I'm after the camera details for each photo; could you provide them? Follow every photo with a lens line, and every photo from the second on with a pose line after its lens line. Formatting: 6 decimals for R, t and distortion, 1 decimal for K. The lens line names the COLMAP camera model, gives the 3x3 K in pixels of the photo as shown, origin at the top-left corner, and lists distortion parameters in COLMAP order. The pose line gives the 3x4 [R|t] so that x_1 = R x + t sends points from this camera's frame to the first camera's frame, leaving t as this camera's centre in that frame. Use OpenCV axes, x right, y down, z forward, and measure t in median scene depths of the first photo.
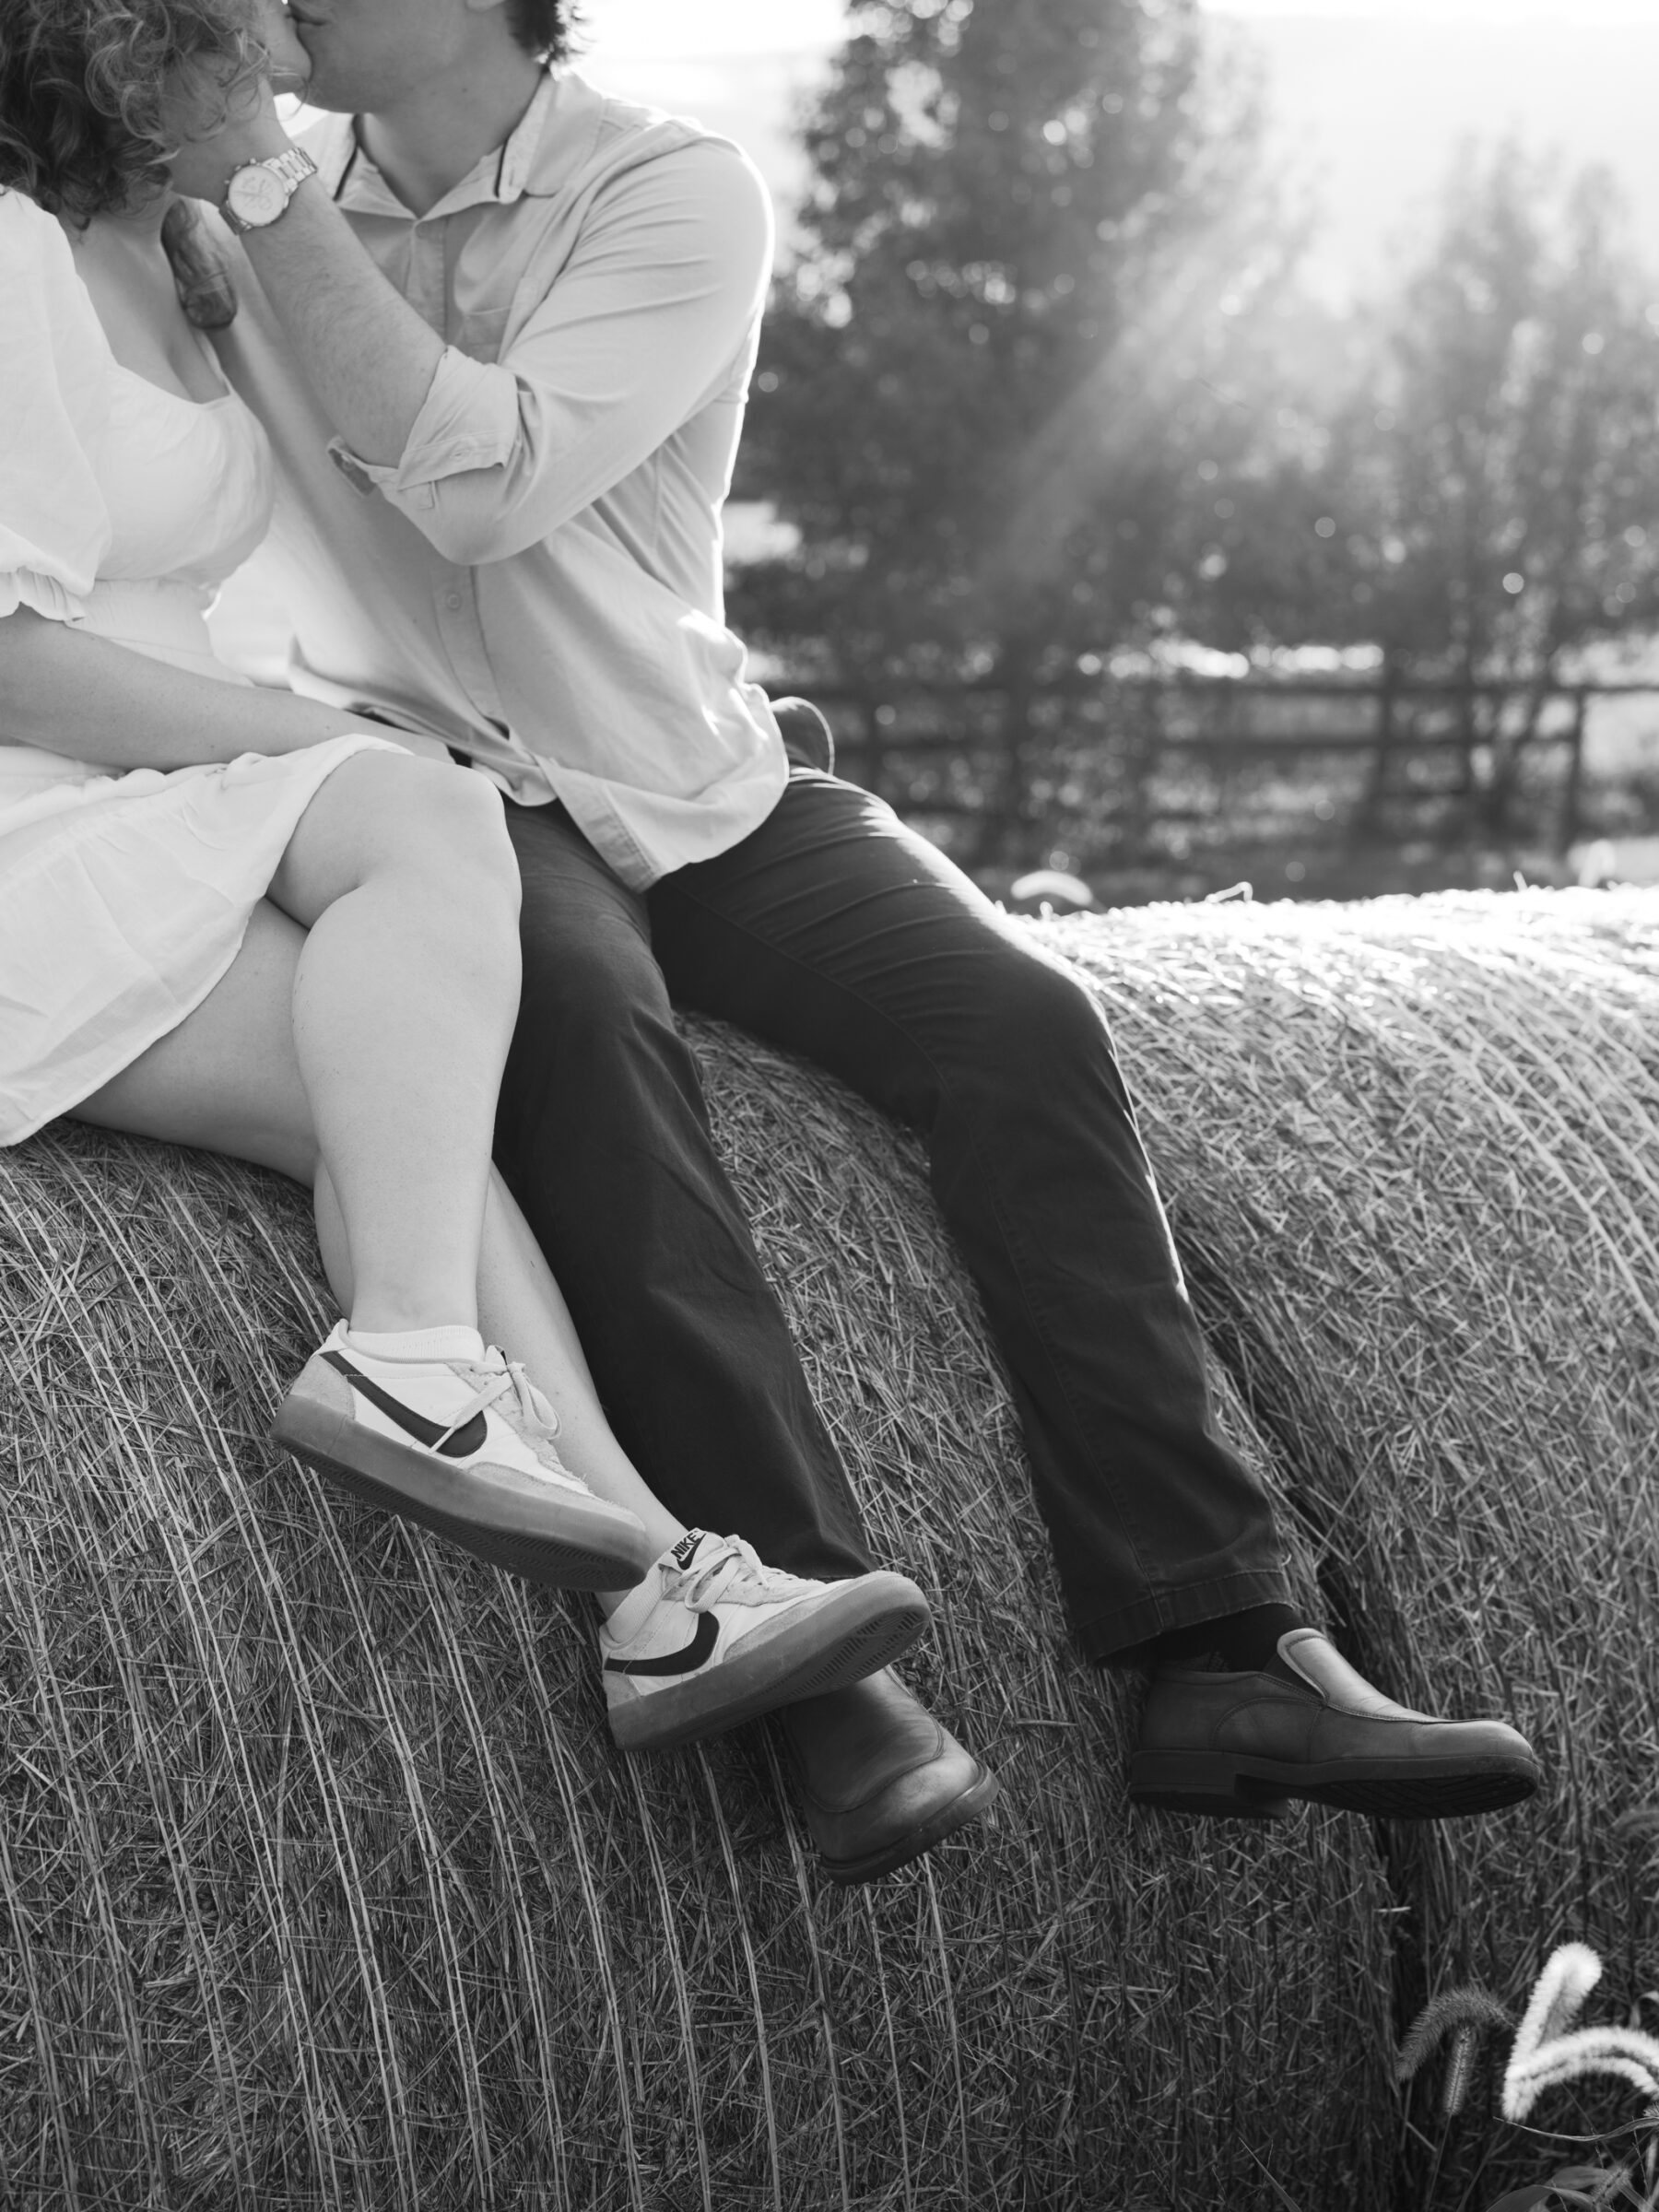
lens RADIAL K [[3568.8, 0, 829.5], [0, 3568.8, 1106.0], [0, 0, 1]] dist [0.017142, -0.006447]
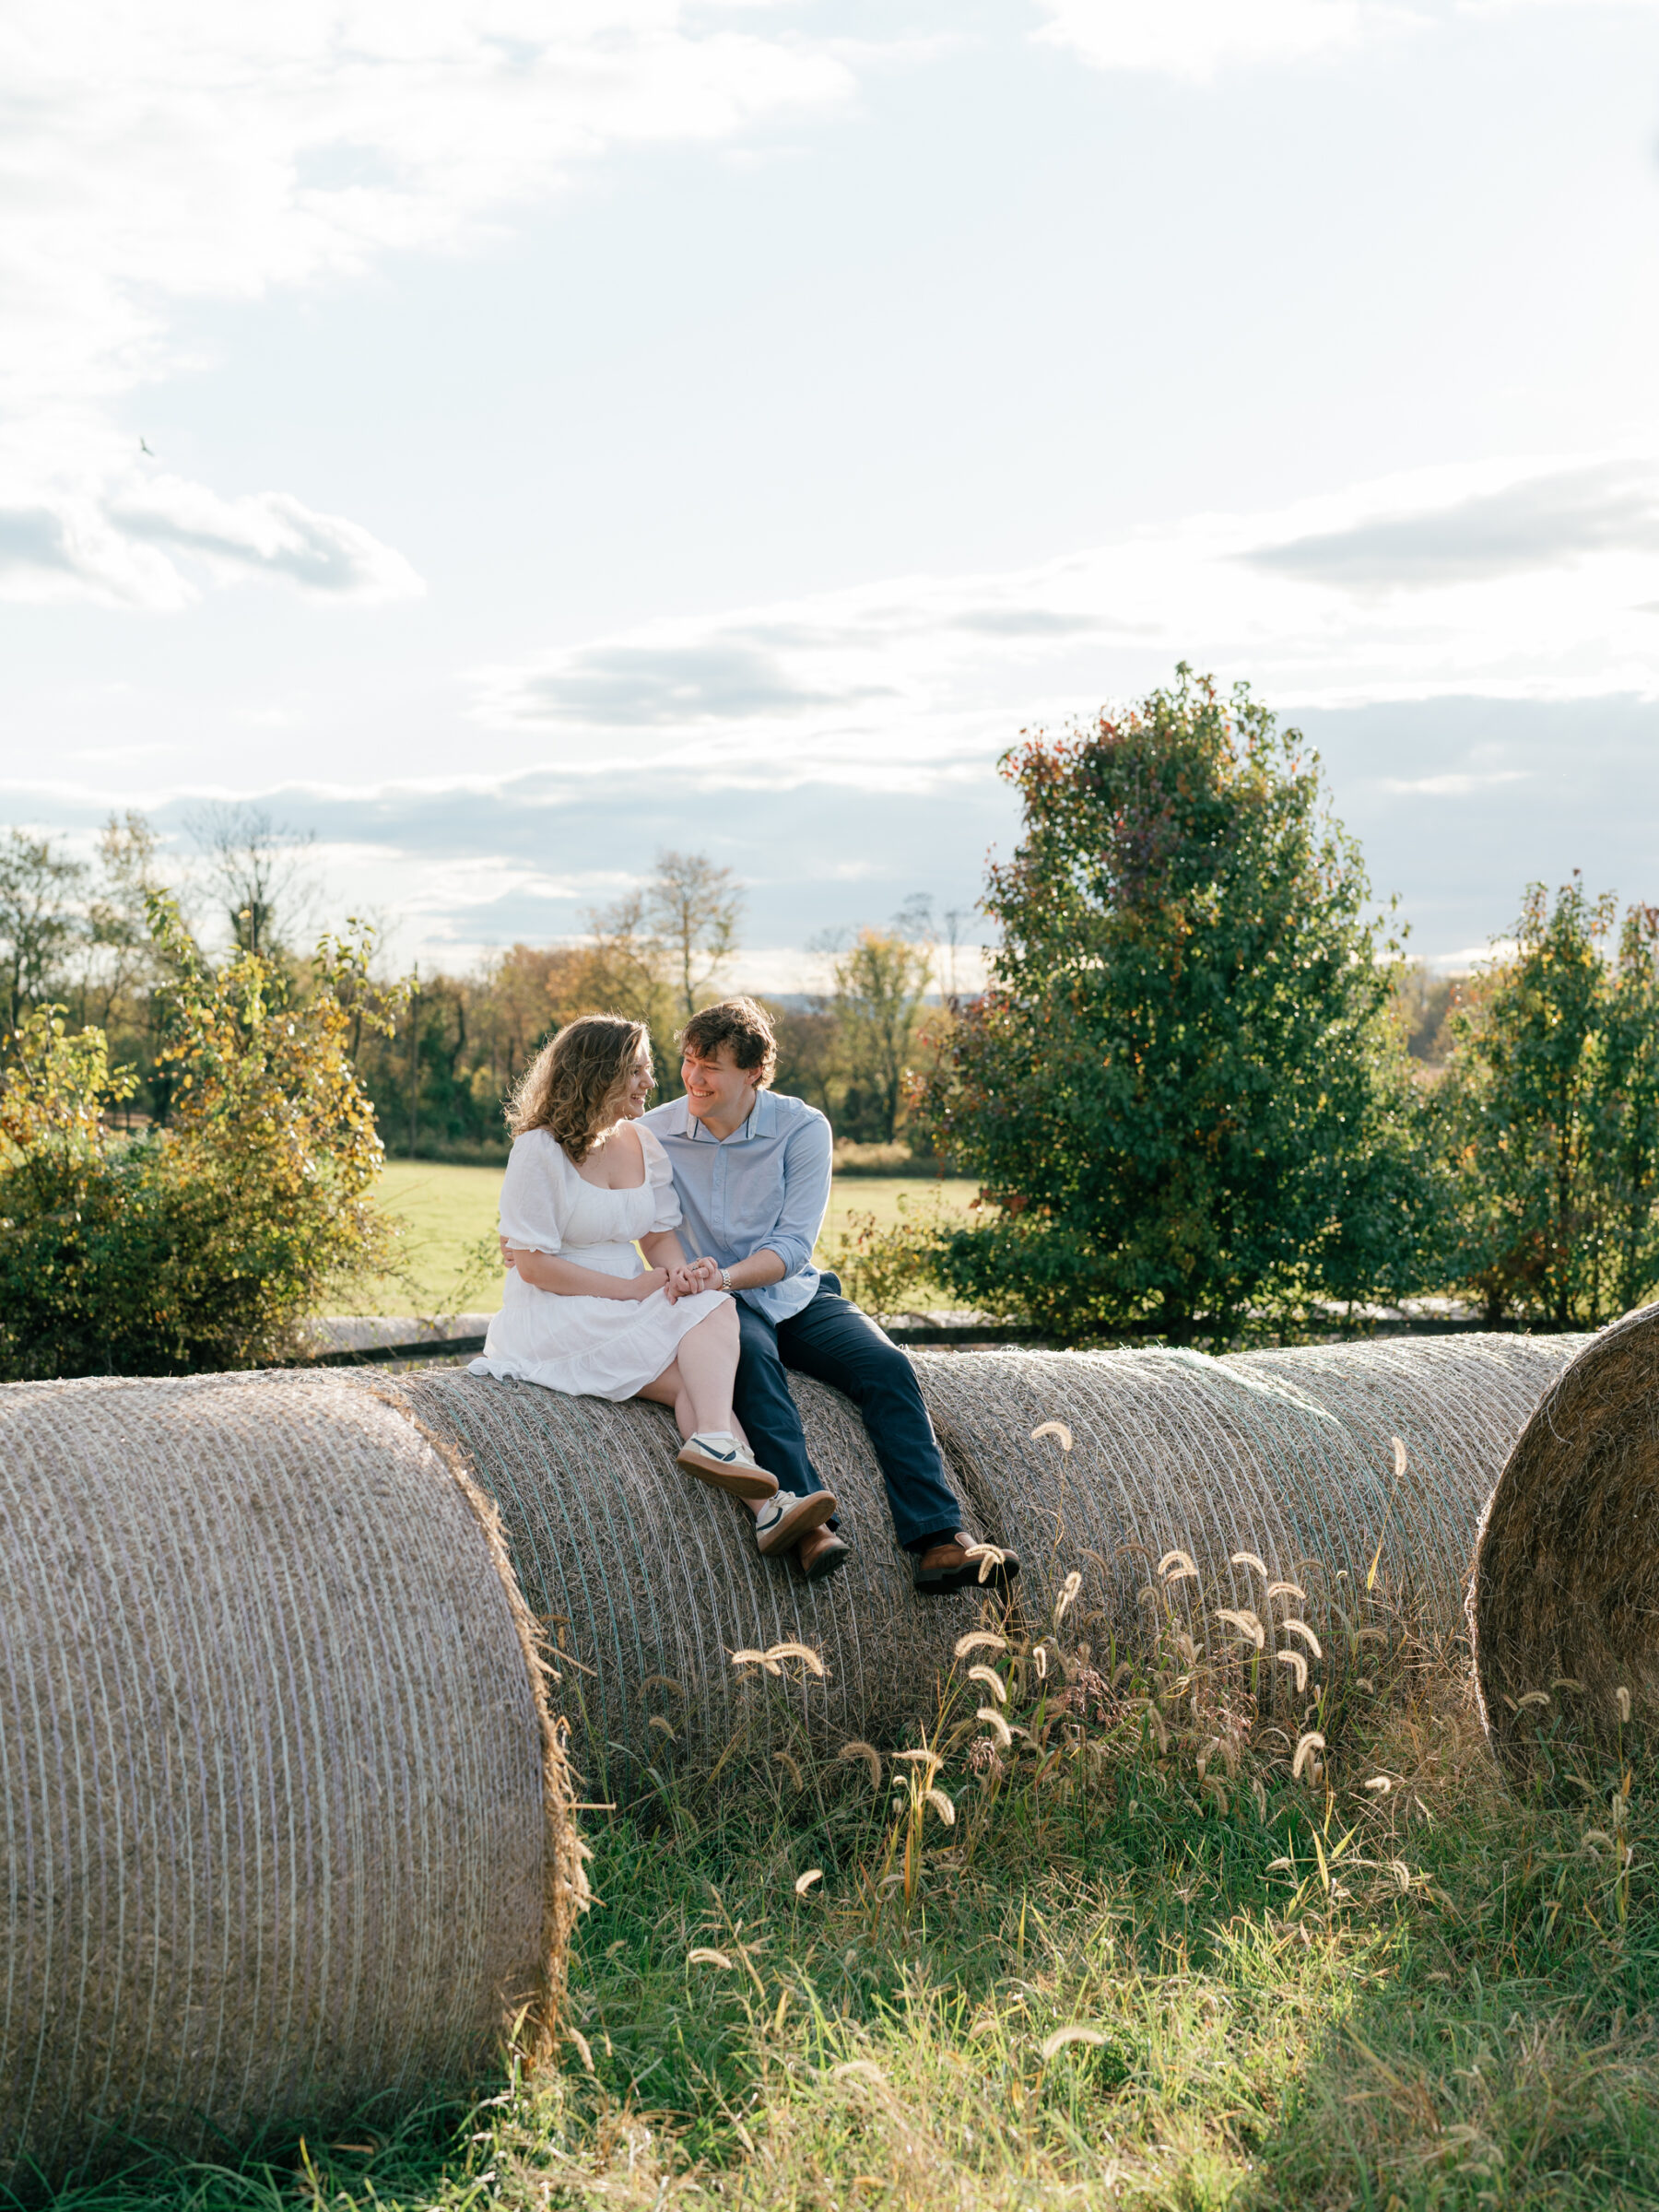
lens RADIAL K [[3568.8, 0, 829.5], [0, 3568.8, 1106.0], [0, 0, 1]] dist [0.017142, -0.006447]
pose [[0.996793, -0.018712, -0.077809, 0.270602], [0.003902, 0.982487, -0.186289, 0.368214], [0.079932, 0.185388, 0.979409, -2.355733]]
